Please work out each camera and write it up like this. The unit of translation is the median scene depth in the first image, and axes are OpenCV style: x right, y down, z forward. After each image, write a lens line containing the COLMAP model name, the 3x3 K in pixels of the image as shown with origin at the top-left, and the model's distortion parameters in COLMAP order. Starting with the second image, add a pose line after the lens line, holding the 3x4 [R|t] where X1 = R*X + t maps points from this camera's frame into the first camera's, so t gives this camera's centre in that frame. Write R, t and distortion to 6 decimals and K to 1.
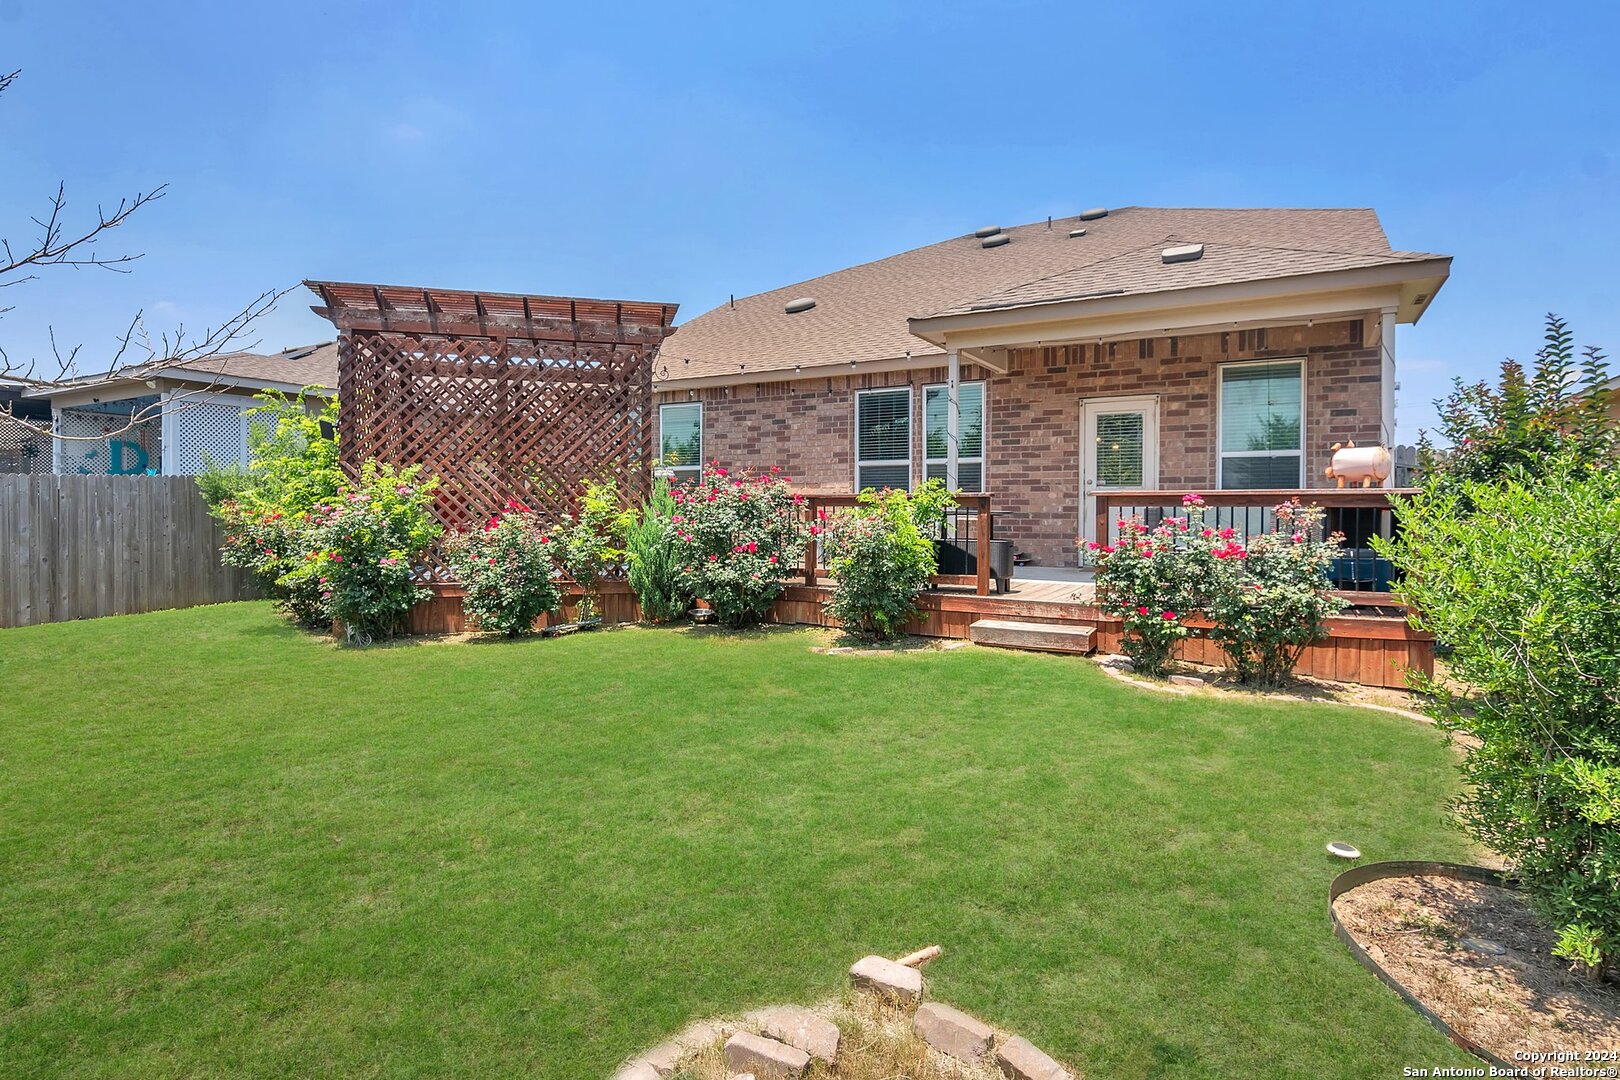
lens RADIAL K [[844.6, 0, 785.9], [0, 844.6, 521.9], [0, 0, 1]] dist [-0.006526, -0.000986]
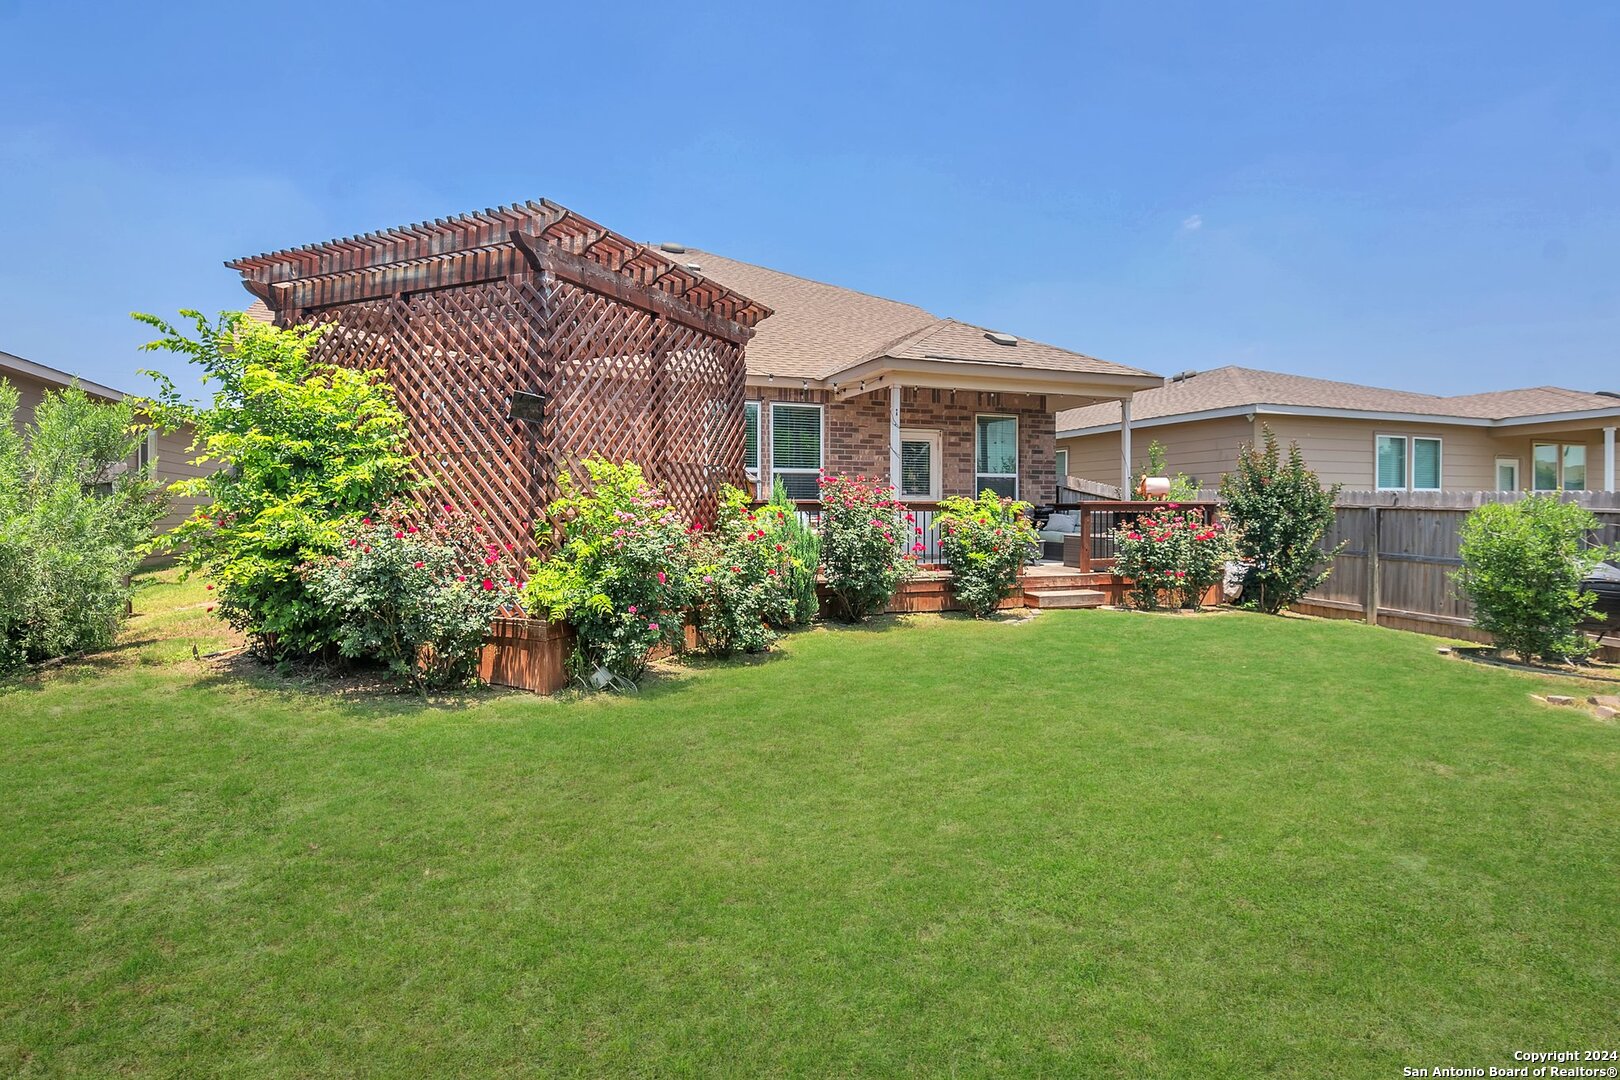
lens RADIAL K [[844.6, 0, 806.1], [0, 844.6, 525.1], [0, 0, 1]] dist [-0.006526, -0.000986]
pose [[0.618089, -0.012344, 0.786011, -0.796563], [0.015223, 0.999877, 0.003733, -0.003053], [-0.785960, 0.009658, 0.618201, 0.320982]]
